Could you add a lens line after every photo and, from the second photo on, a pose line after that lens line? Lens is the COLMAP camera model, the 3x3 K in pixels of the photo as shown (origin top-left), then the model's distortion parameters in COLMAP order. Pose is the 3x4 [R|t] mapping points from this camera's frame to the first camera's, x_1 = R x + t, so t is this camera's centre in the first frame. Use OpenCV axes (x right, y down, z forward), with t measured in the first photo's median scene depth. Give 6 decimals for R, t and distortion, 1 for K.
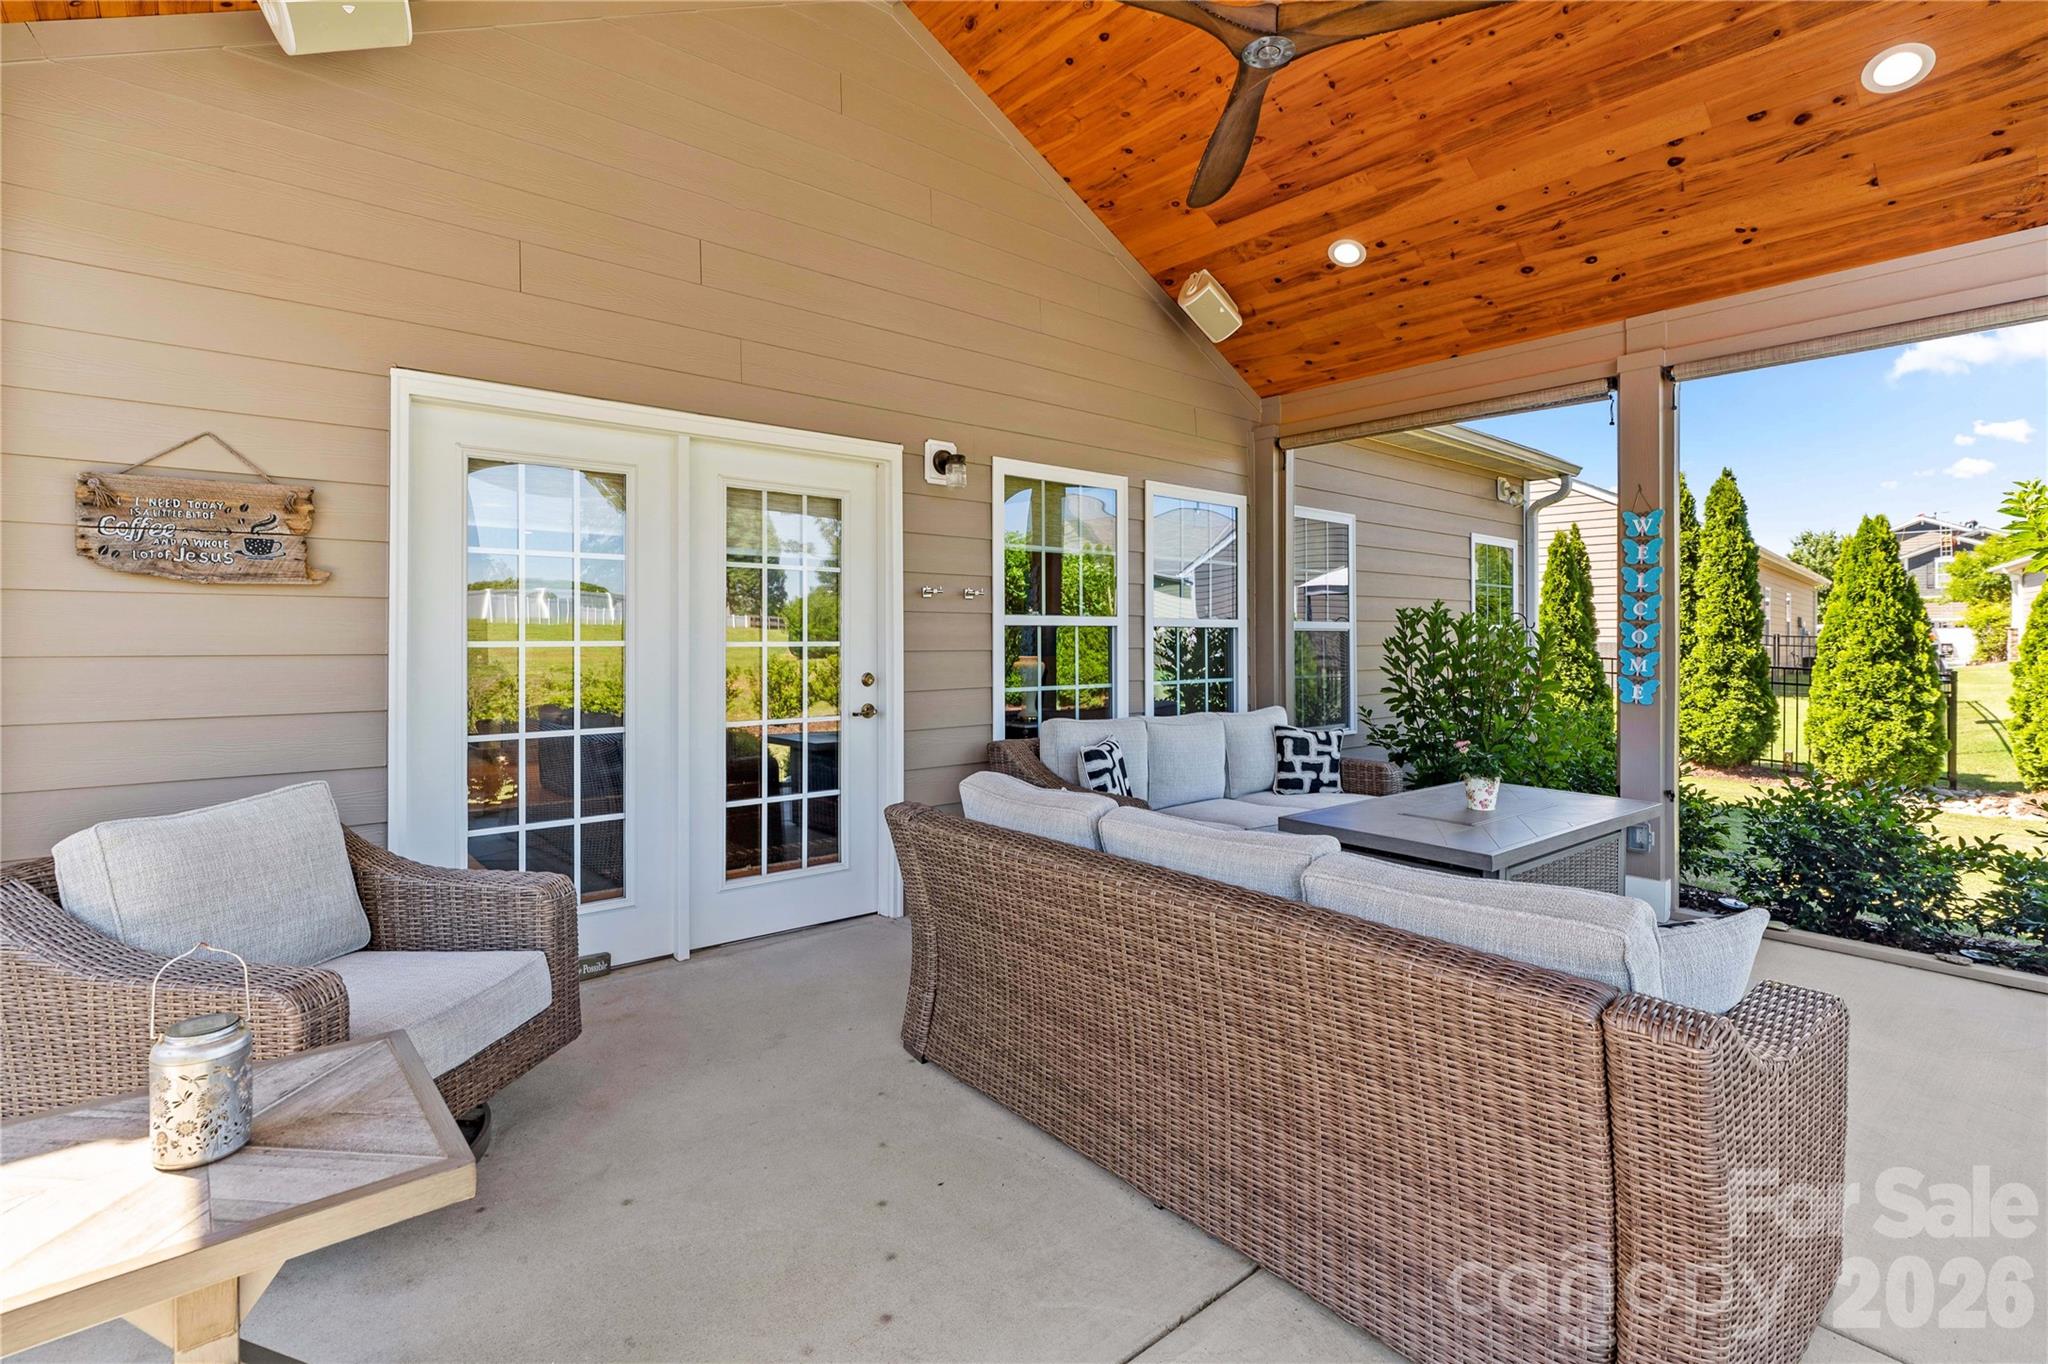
lens RADIAL K [[941.2, 0, 998.4], [0, 941.2, 634.6], [0, 0, 1]] dist [-0.017708, 0.005077]
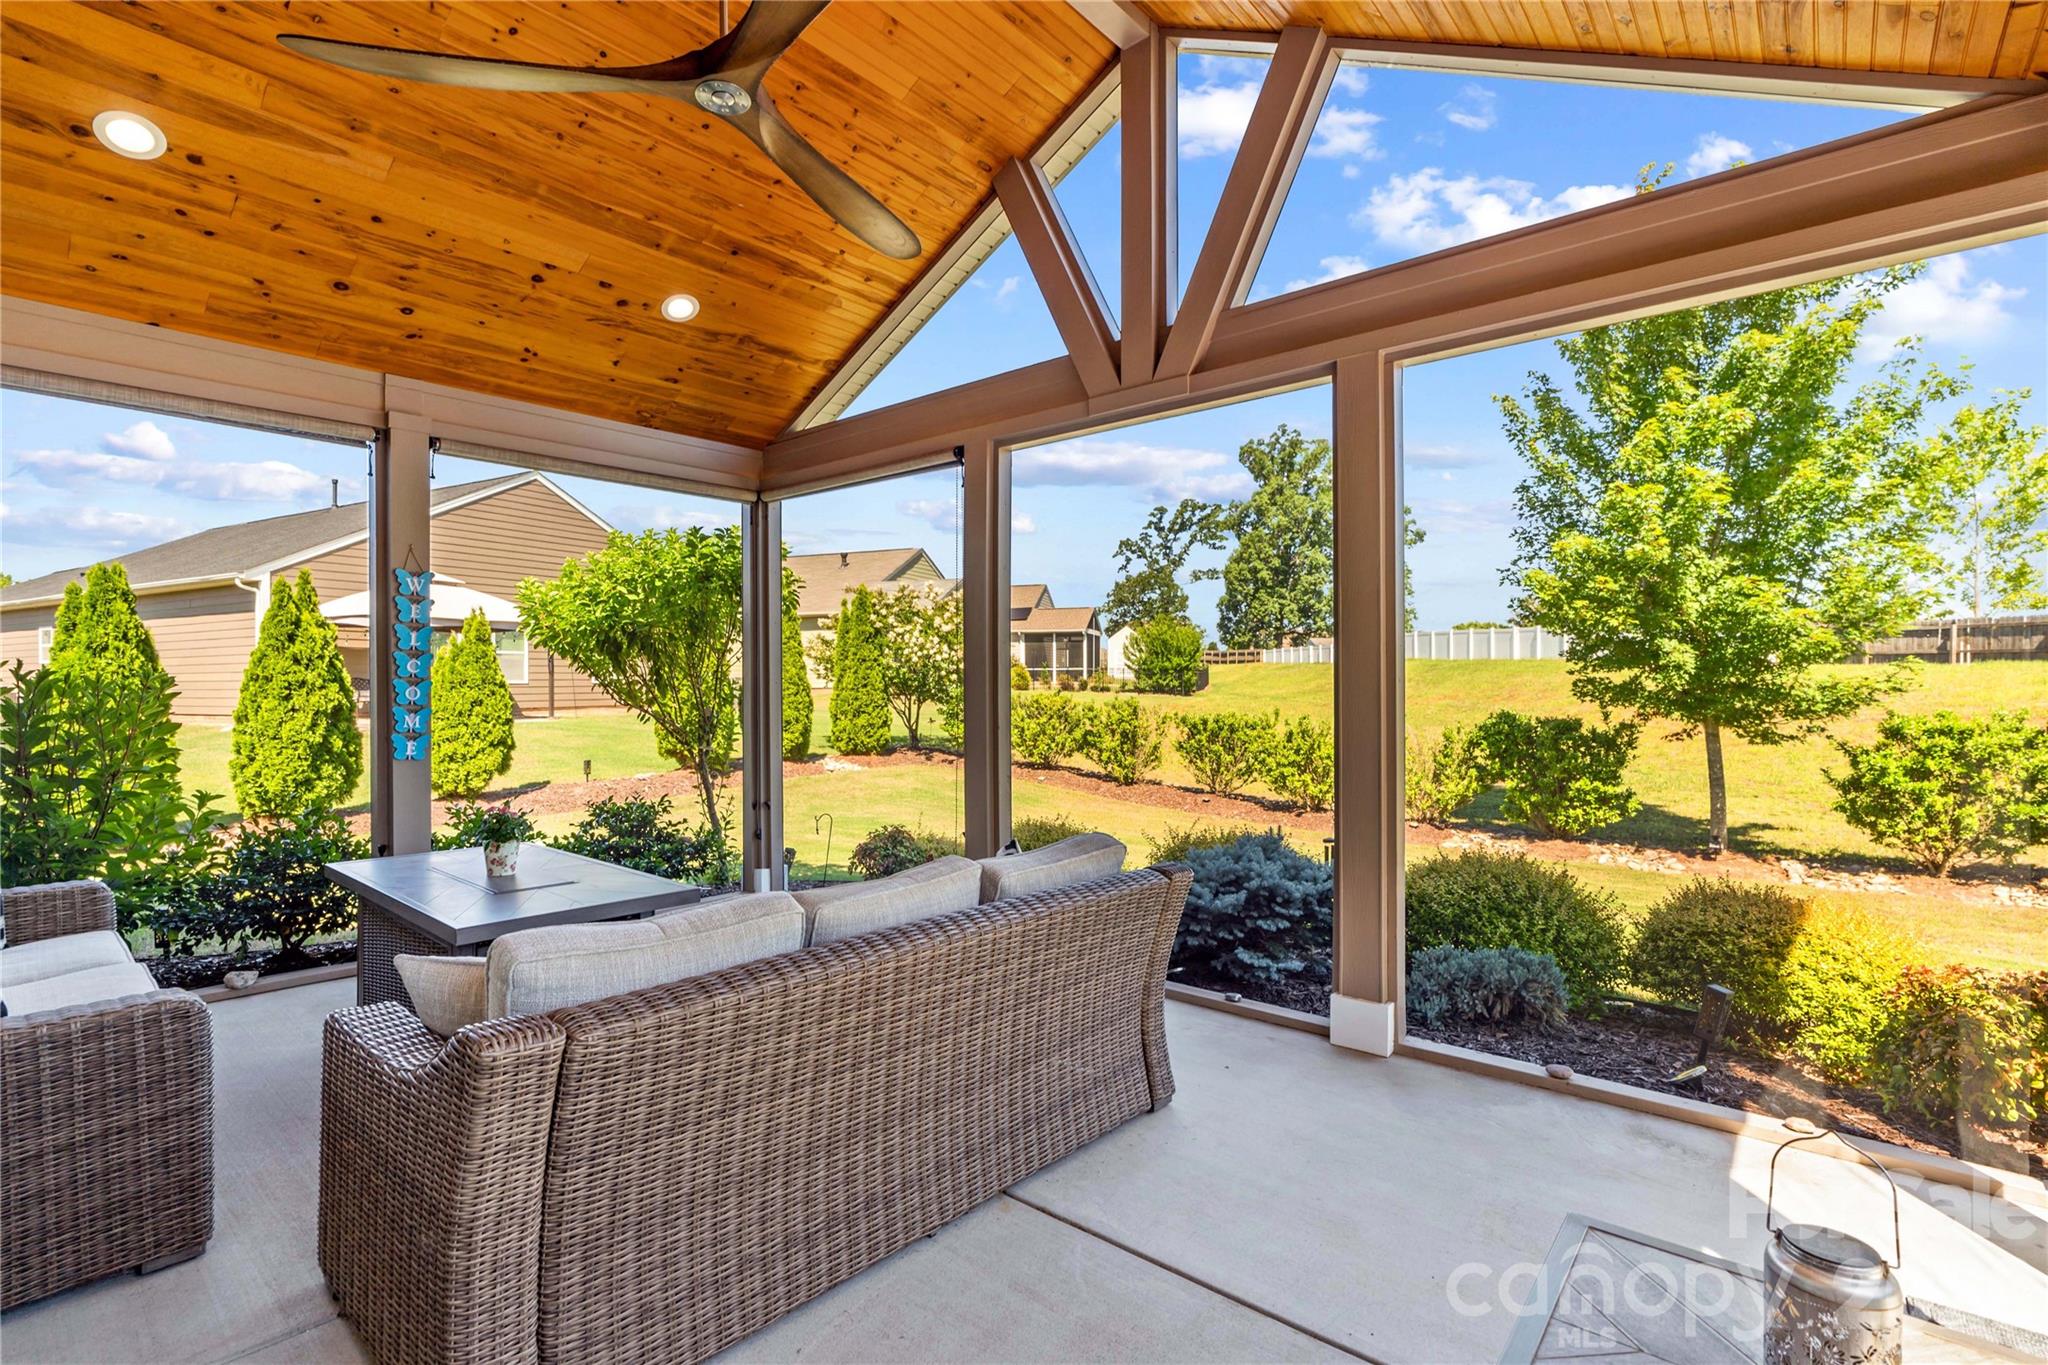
lens RADIAL K [[941.2, 0, 1023.8], [0, 941.2, 681.0], [0, 0, 1]] dist [-0.017708, 0.005077]
pose [[-0.161109, -0.000092, 0.986937, -0.422123], [0.001961, 0.999998, 0.000413, -0.010902], [-0.986935, 0.002002, -0.161108, 0.500197]]
